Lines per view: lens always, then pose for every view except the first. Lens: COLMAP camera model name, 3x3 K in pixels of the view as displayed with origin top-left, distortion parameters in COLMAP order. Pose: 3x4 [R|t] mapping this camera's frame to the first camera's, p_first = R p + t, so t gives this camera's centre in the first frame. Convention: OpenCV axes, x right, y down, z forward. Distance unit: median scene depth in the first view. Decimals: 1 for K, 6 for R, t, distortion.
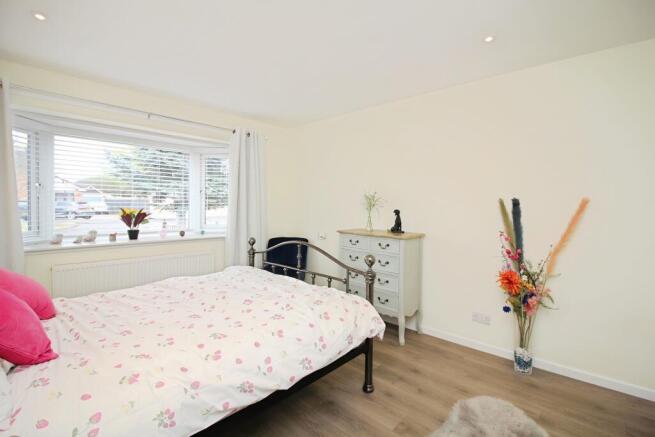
lens RADIAL K [[305.5, 0, 328.6], [0, 305.5, 213.6], [0, 0, 1]] dist [-0.002827, -0.000380]
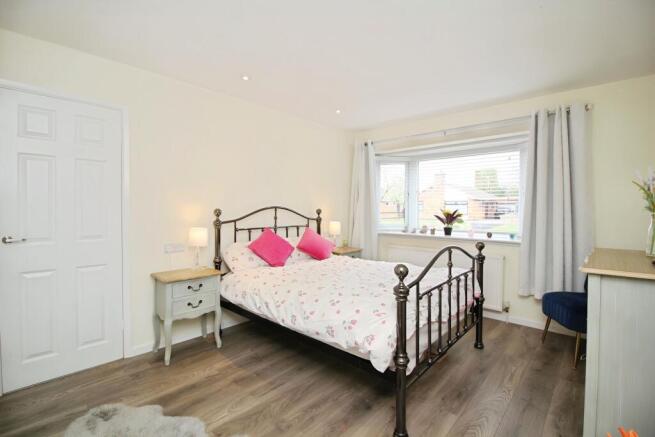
lens RADIAL K [[305.5, 0, 328.6], [0, 305.5, 213.6], [0, 0, 1]] dist [-0.002827, -0.000380]
pose [[0.003929, 0.006158, -0.999973, 0.905918], [-0.027333, 0.999608, 0.006048, 0.006469], [0.999619, 0.027309, 0.004095, 0.803420]]
